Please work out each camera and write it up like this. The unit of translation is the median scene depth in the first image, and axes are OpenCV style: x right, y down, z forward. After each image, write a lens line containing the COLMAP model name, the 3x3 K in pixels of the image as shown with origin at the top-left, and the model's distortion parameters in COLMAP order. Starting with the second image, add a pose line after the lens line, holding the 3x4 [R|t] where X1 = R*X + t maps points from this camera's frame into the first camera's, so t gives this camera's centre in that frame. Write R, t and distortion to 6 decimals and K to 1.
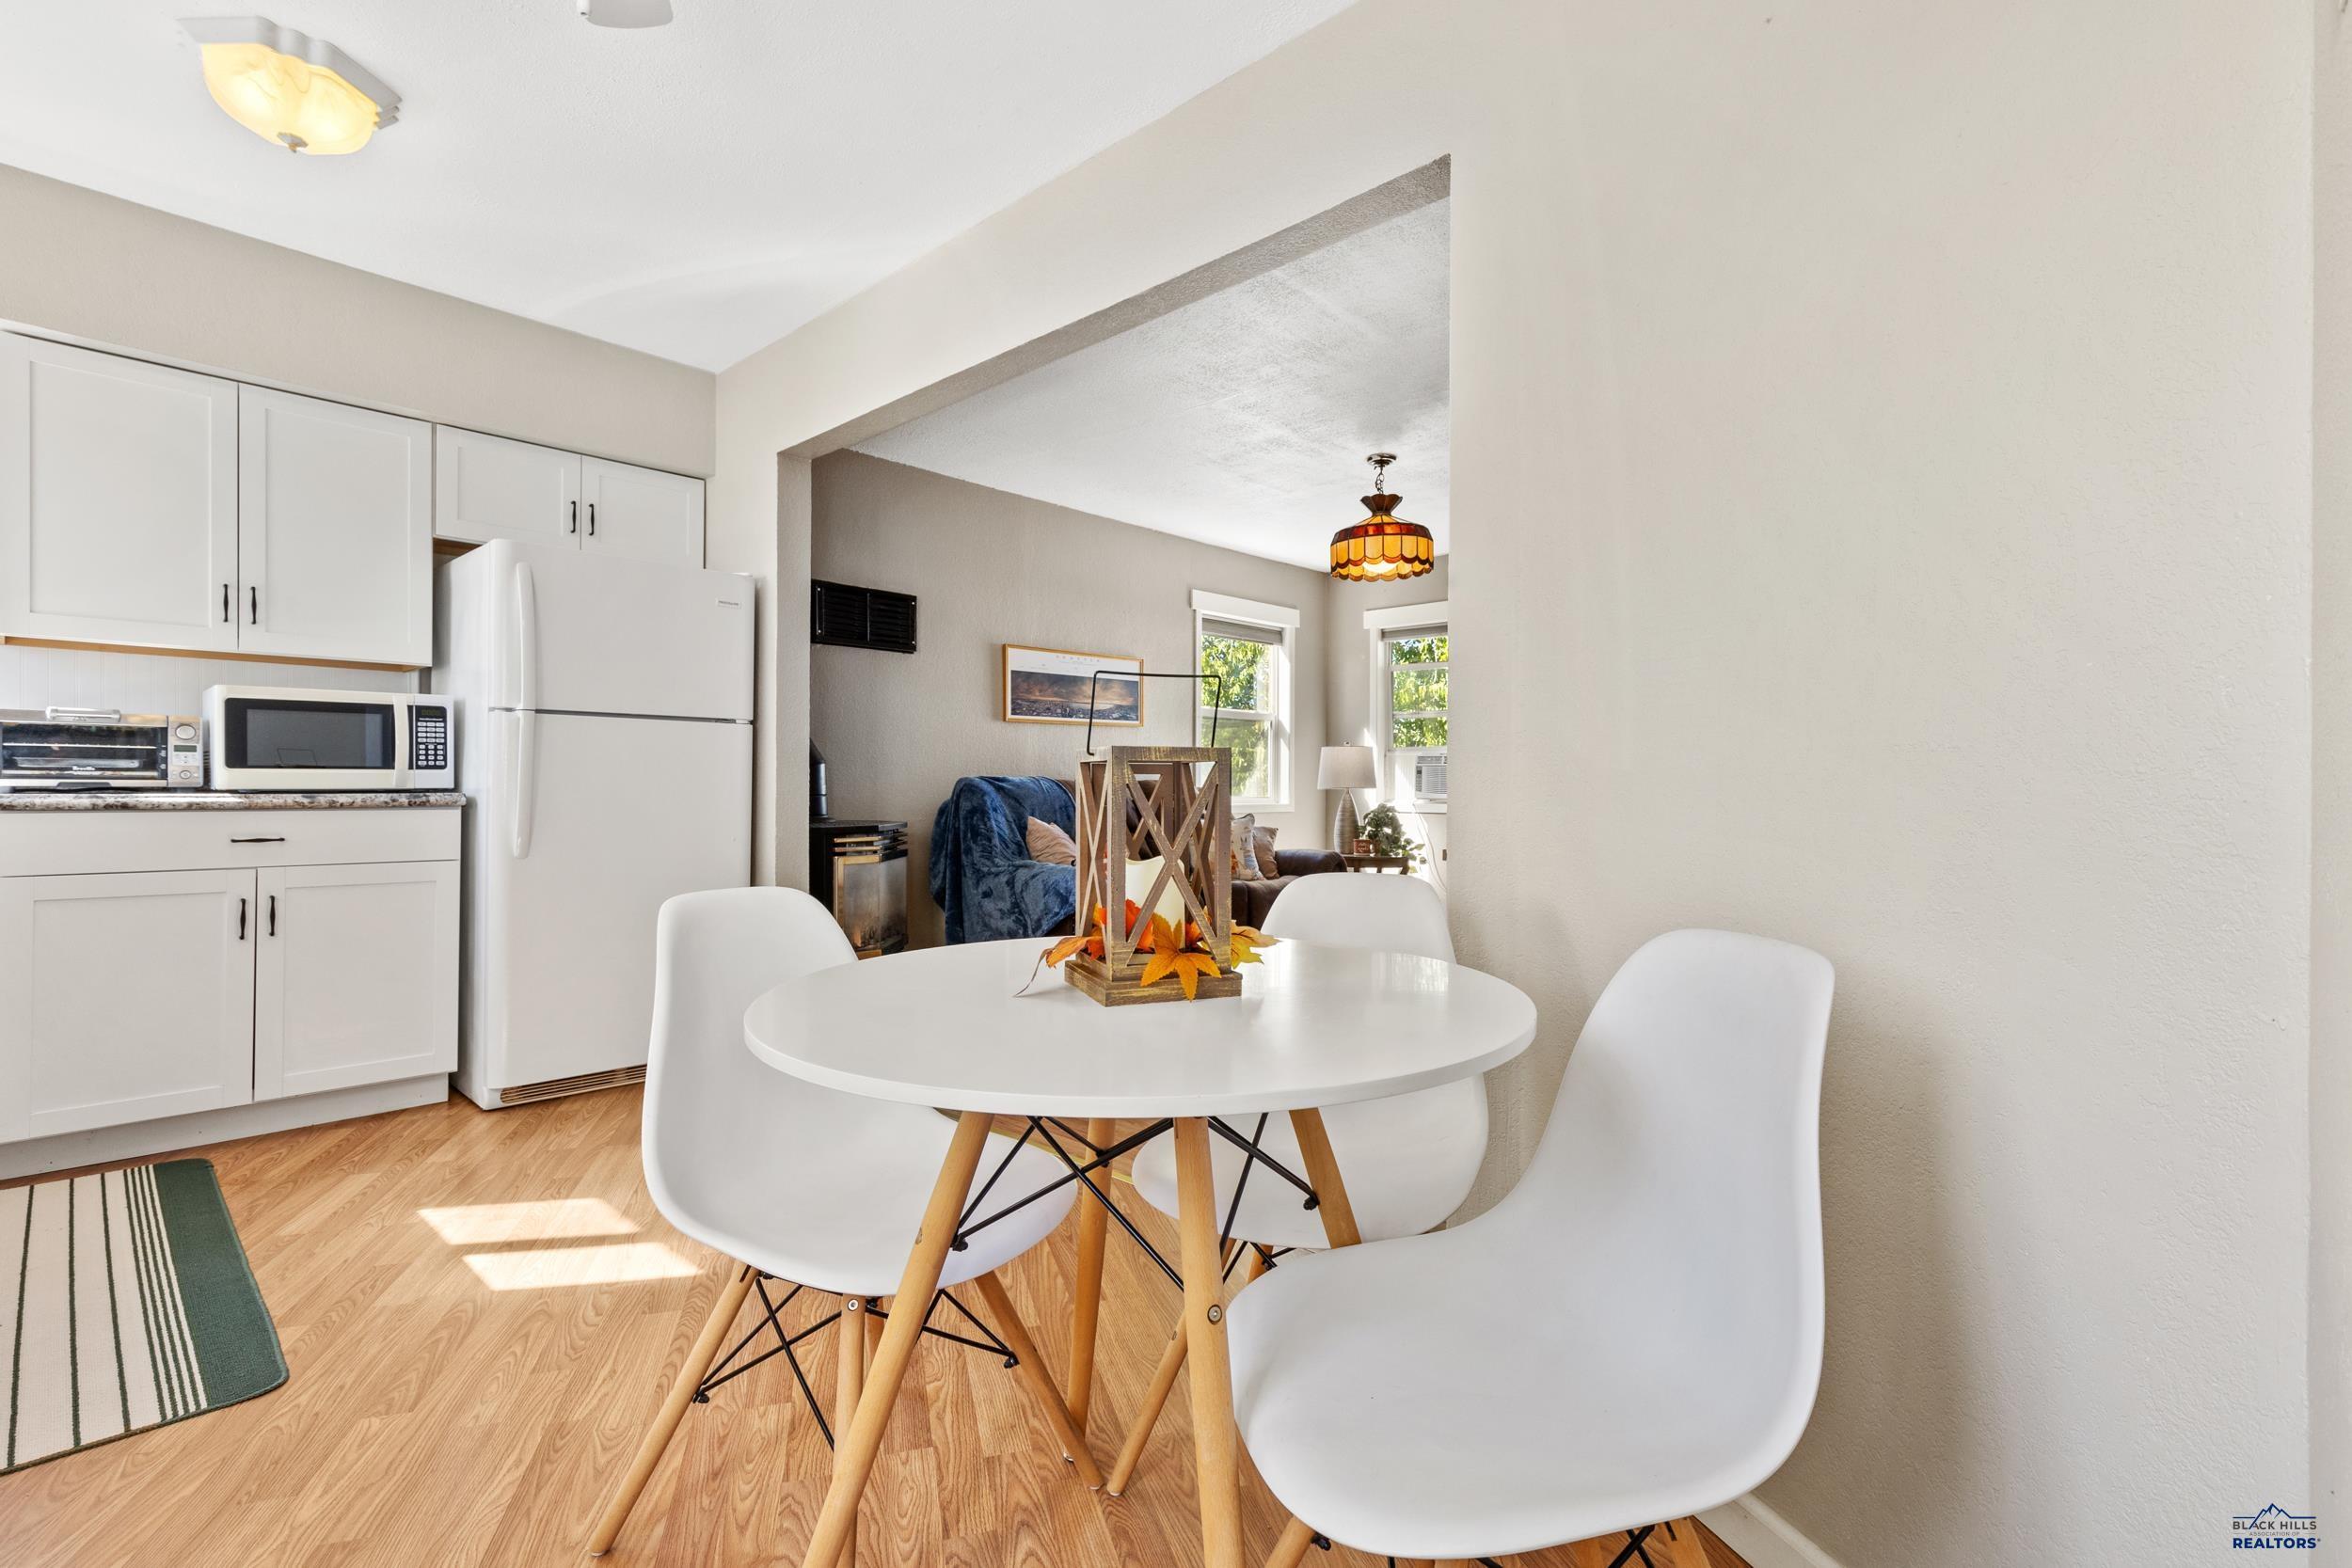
lens RADIAL K [[1068.6, 0, 1176.1], [0, 1068.6, 787.3], [0, 0, 1]] dist [0.012544, 0.000369]
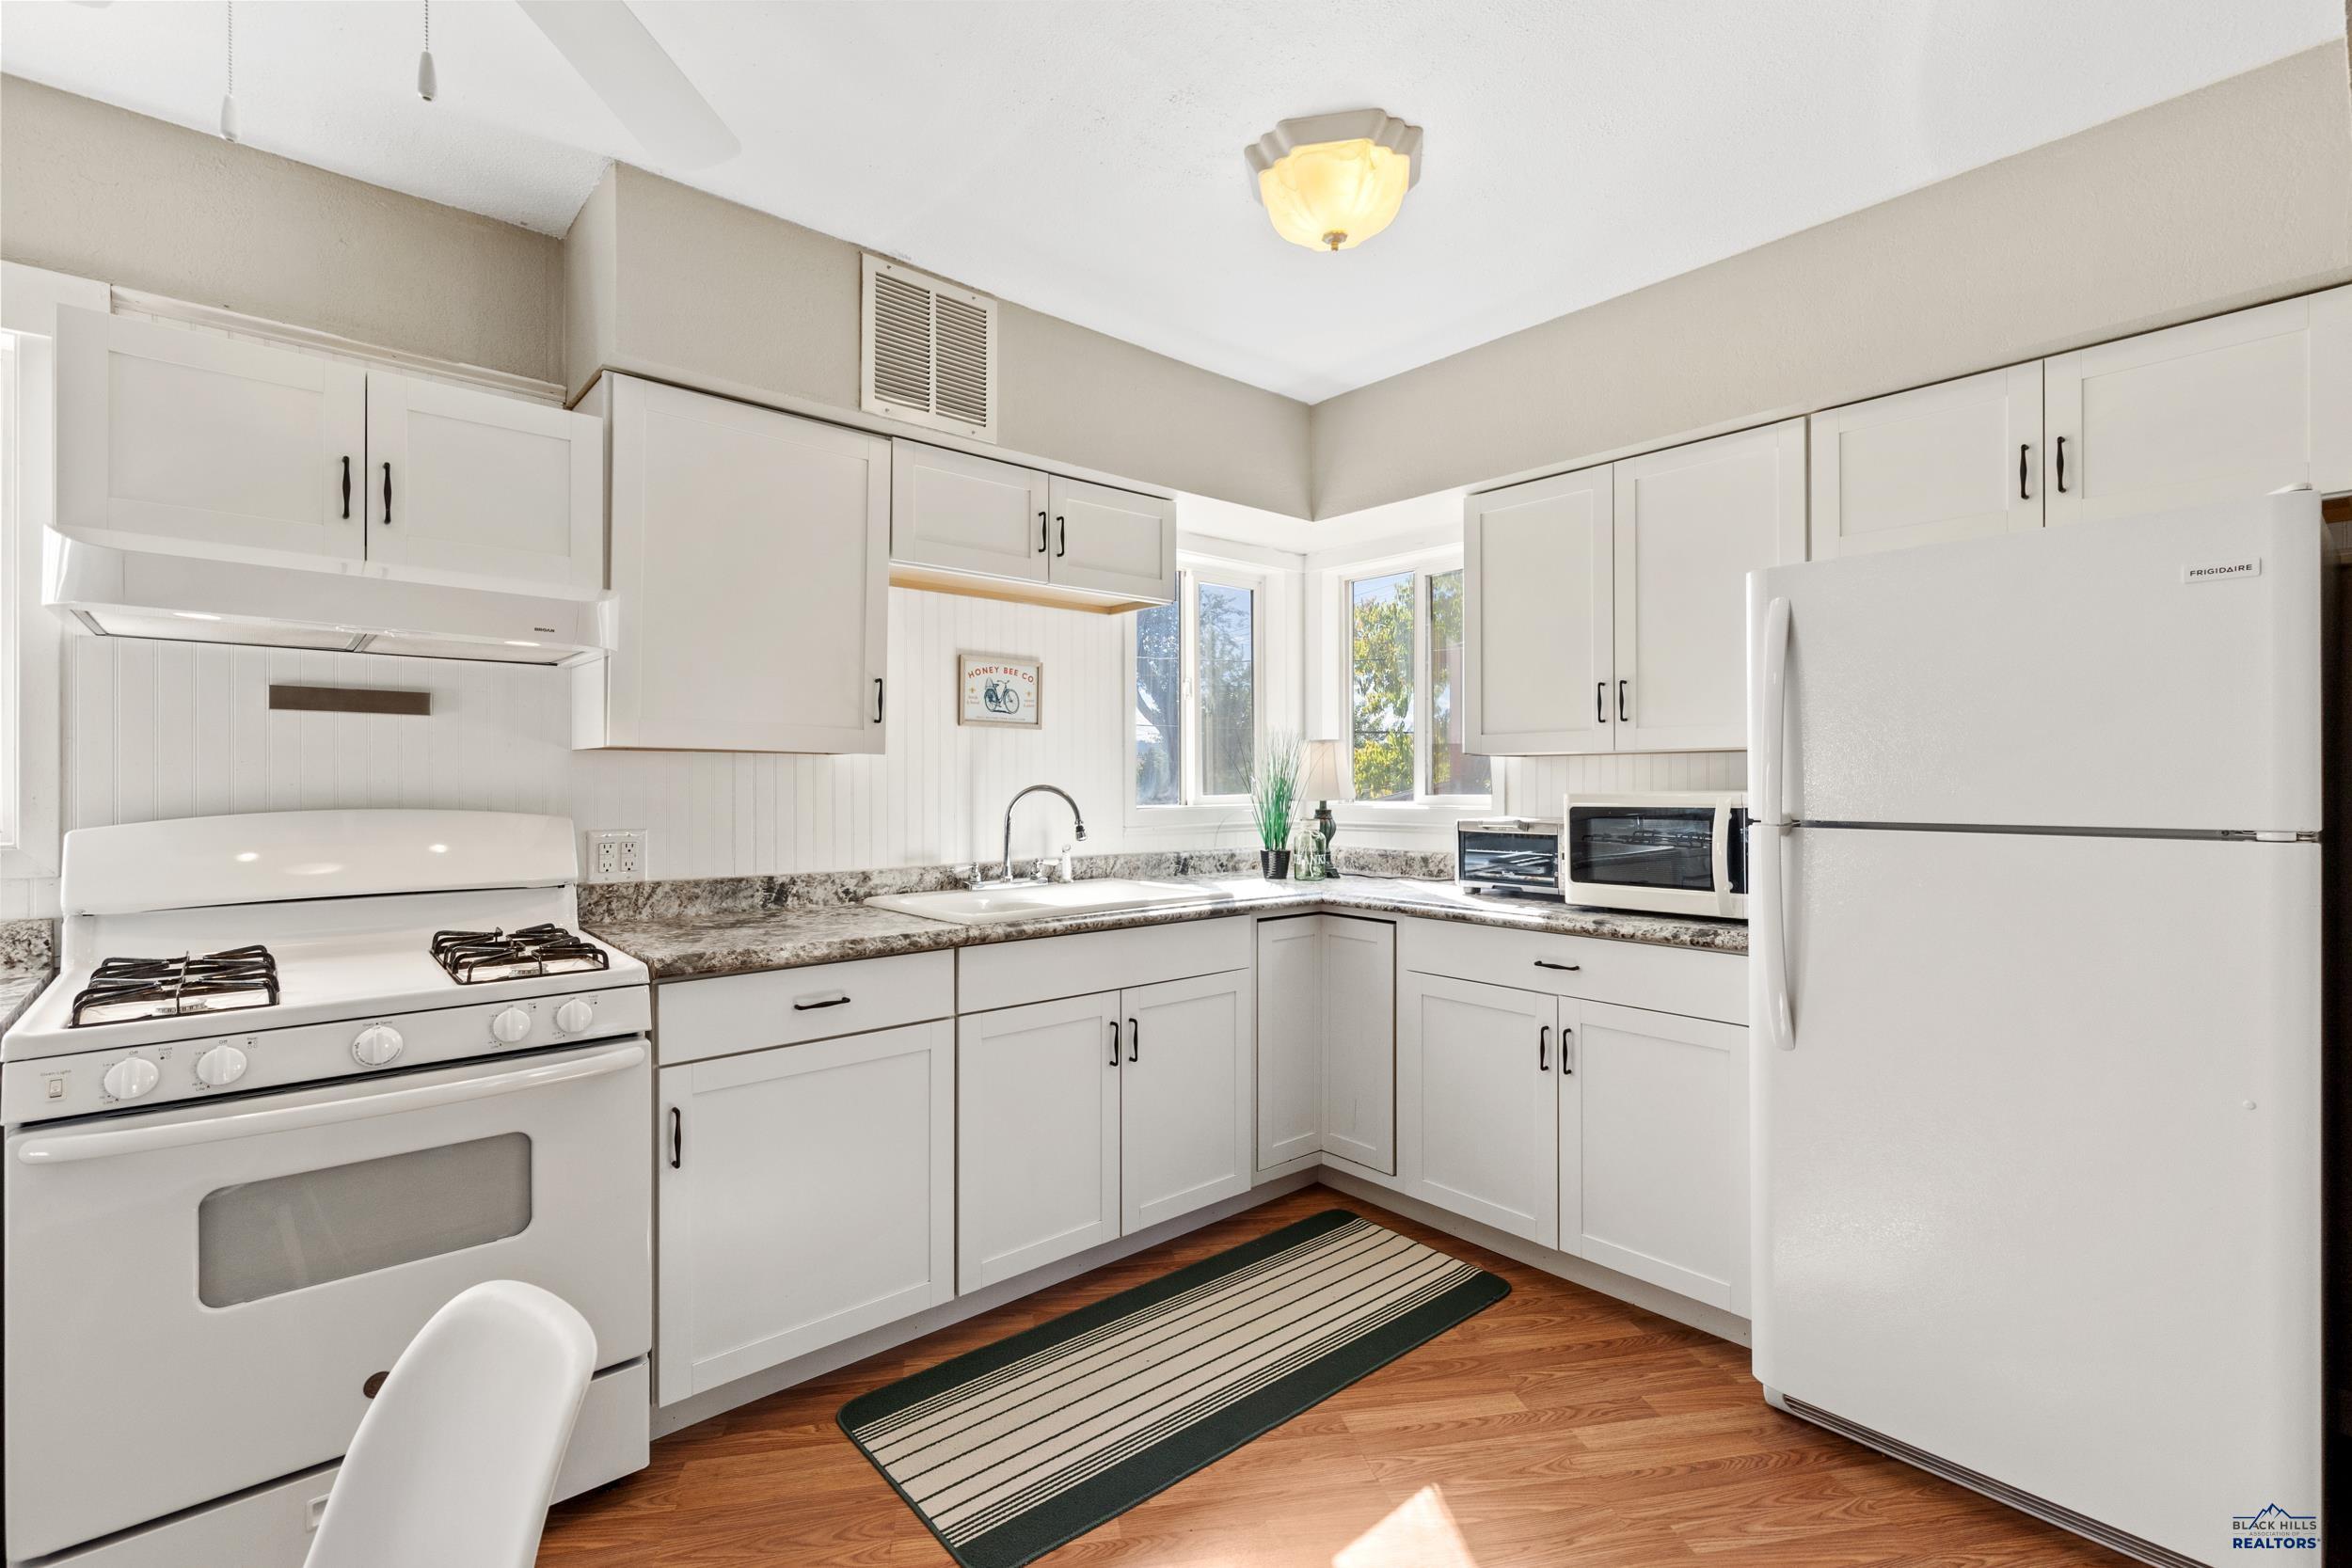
lens RADIAL K [[1068.6, 0, 1177.0], [0, 1068.6, 780.4], [0, 0, 1]] dist [0.012544, 0.000369]
pose [[-0.092462, -0.001811, -0.995715, 0.089183], [0.003560, 0.999991, -0.002149, -0.110531], [0.995710, -0.003744, -0.092454, 0.780079]]
